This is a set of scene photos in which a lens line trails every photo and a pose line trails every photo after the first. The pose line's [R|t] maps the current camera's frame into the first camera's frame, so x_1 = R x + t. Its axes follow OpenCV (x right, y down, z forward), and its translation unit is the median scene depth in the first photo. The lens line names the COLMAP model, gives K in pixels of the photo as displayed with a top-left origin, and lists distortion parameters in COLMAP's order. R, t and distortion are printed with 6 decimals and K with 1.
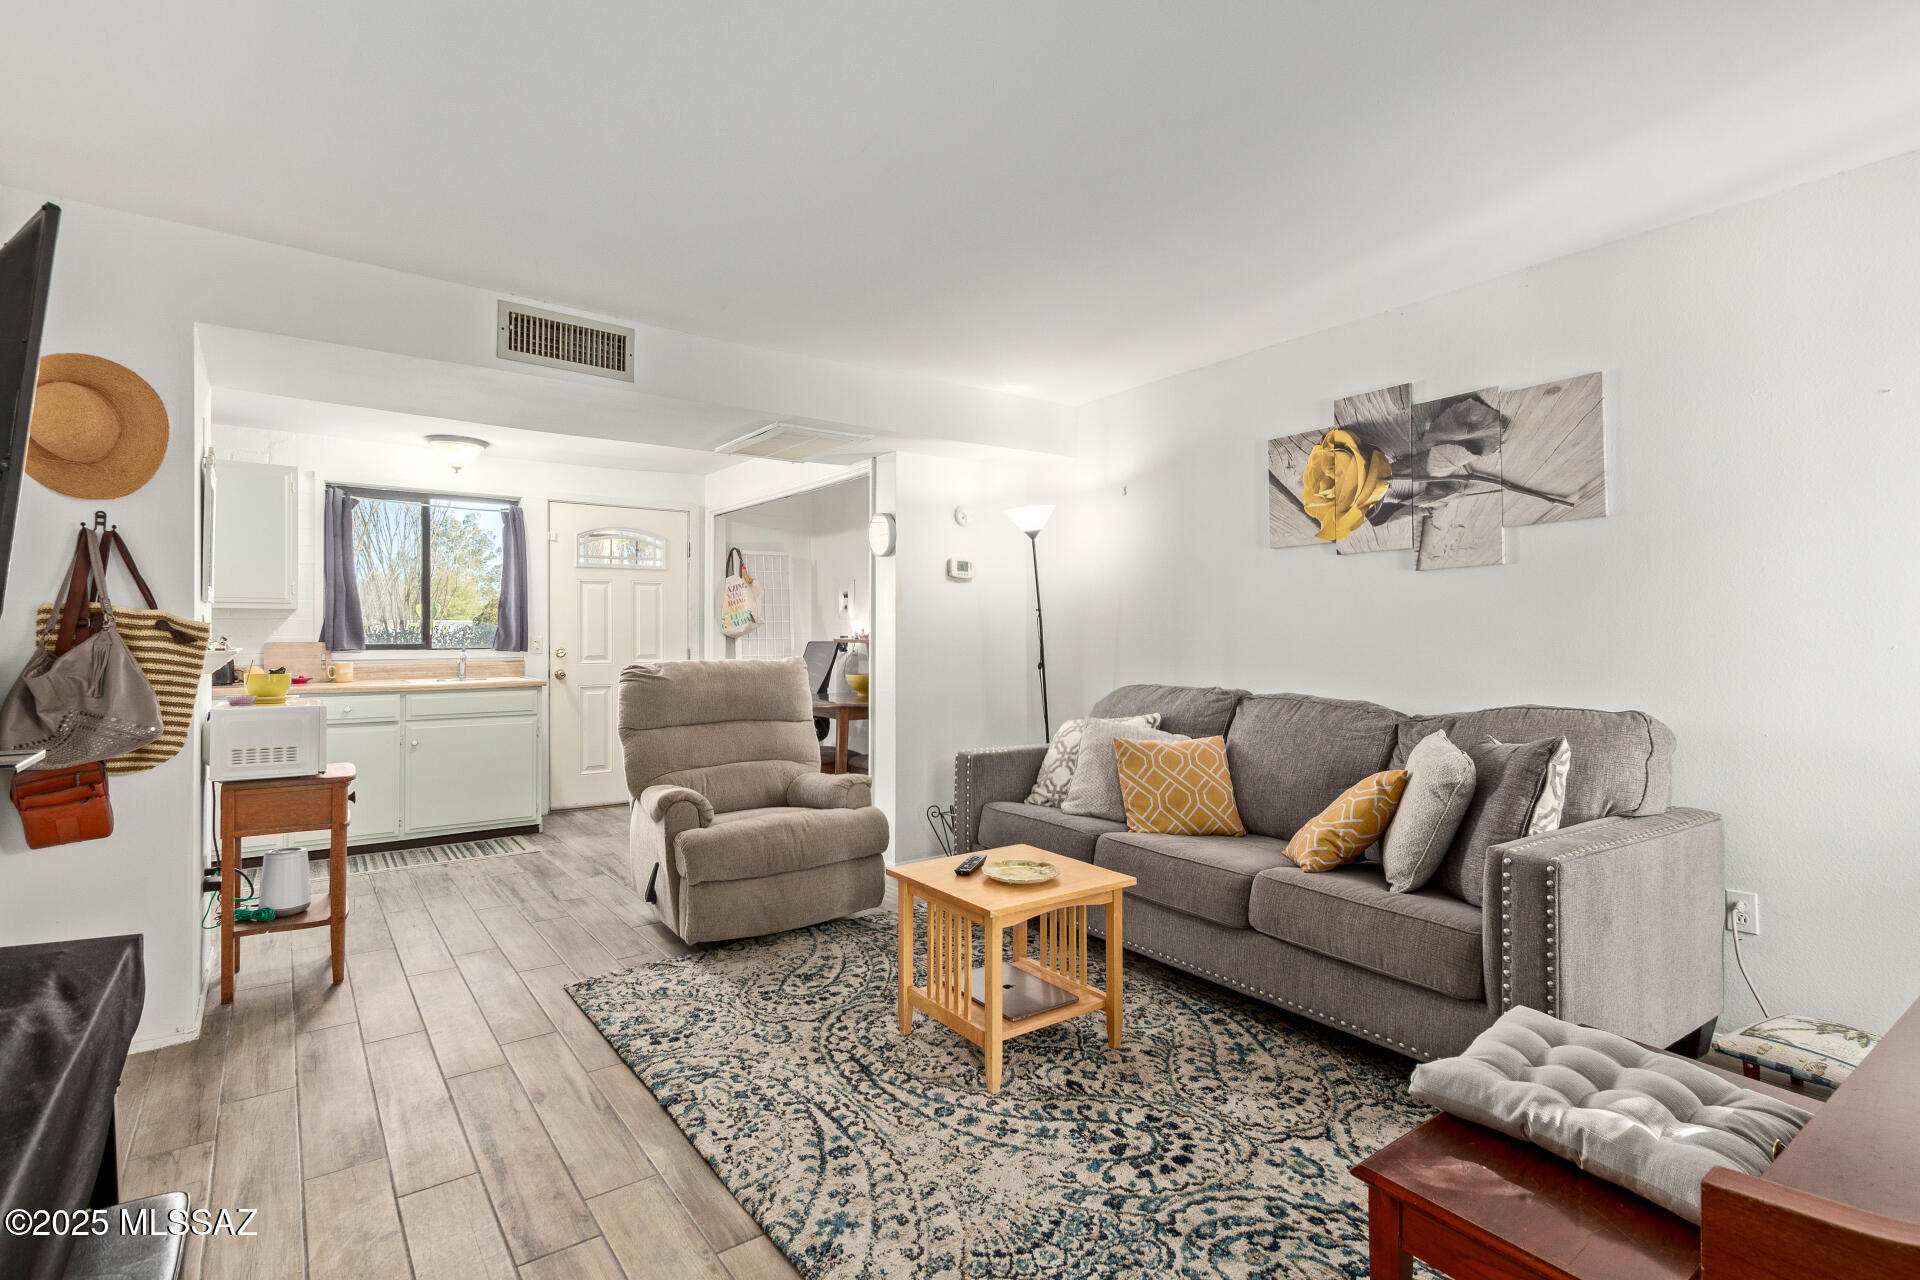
lens RADIAL K [[911.2, 0, 974.3], [0, 911.2, 638.7], [0, 0, 1]] dist [0.019110, -0.007322]
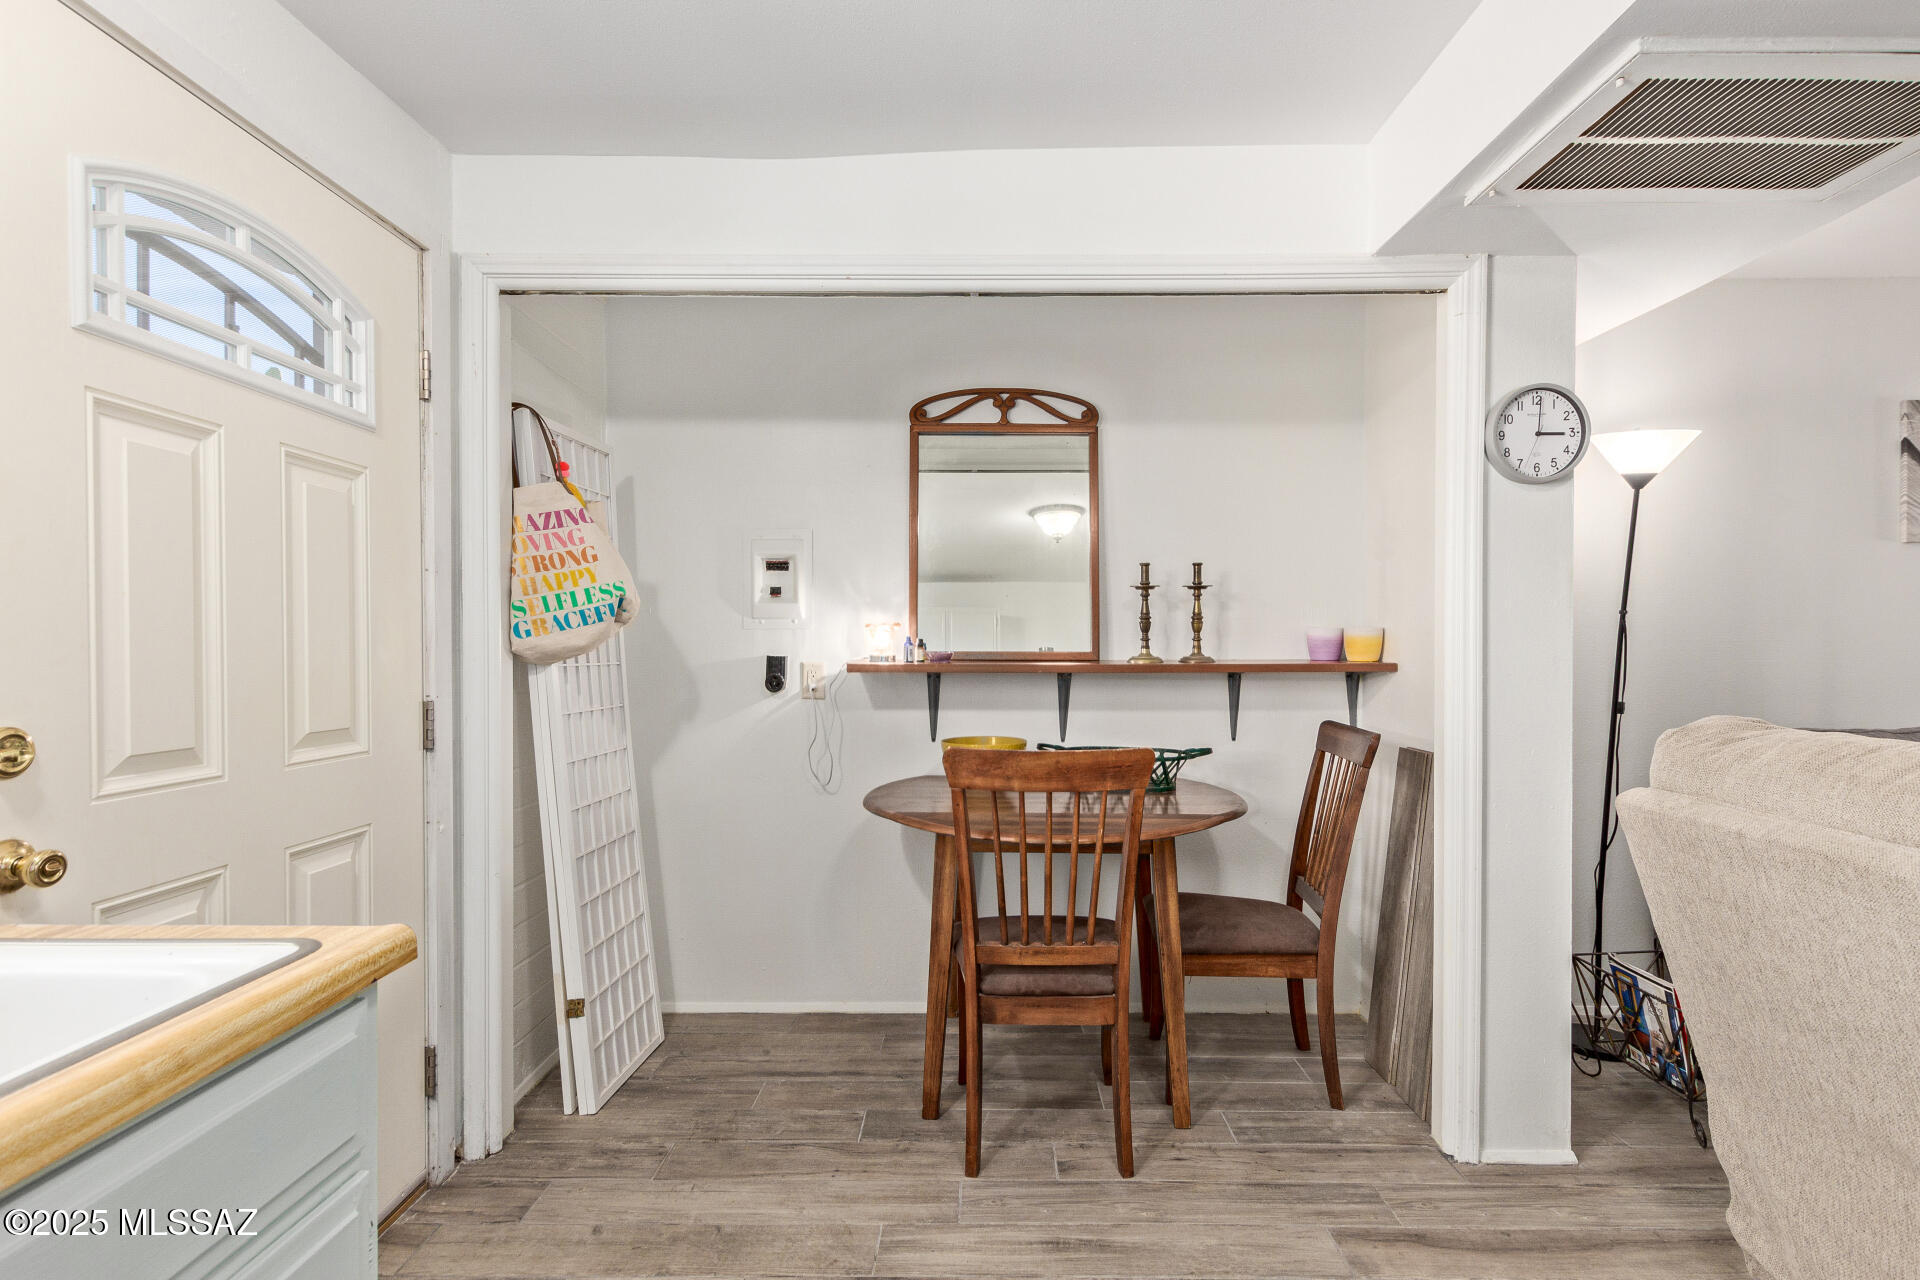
lens RADIAL K [[911.2, 0, 969.5], [0, 911.2, 658.6], [0, 0, 1]] dist [0.019110, -0.007322]
pose [[0.607103, -0.007033, 0.794592, -0.884387], [0.002844, 0.999974, 0.006678, -0.010136], [-0.794618, -0.001794, 0.607107, 1.331353]]
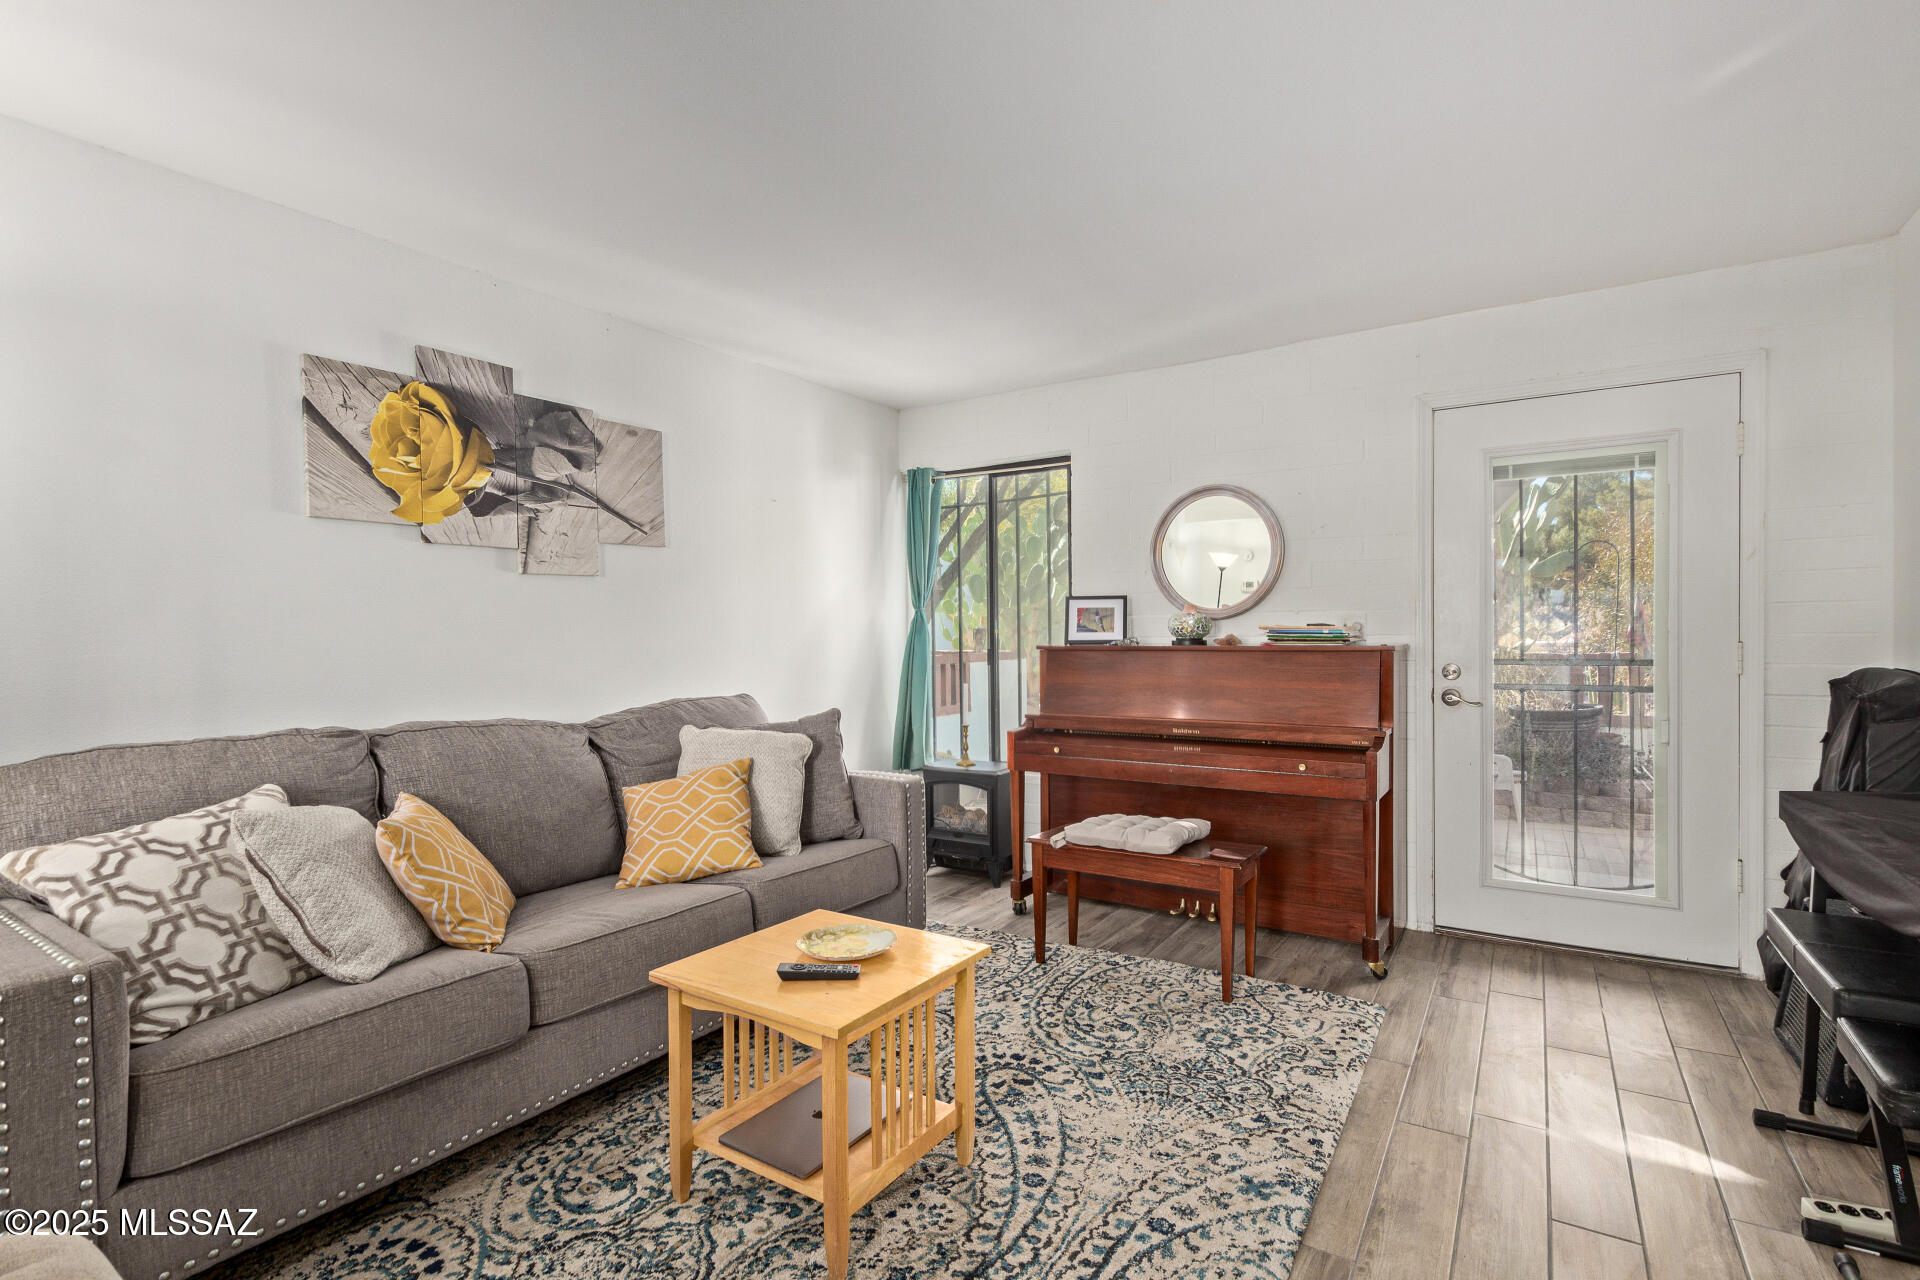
lens RADIAL K [[911.2, 0, 978.2], [0, 911.2, 645.4], [0, 0, 1]] dist [0.019110, -0.007322]
pose [[-0.360558, -0.004699, 0.932725, -0.555986], [0.018550, 0.999753, 0.012207, -0.004018], [-0.932552, 0.021703, -0.360382, 0.908936]]
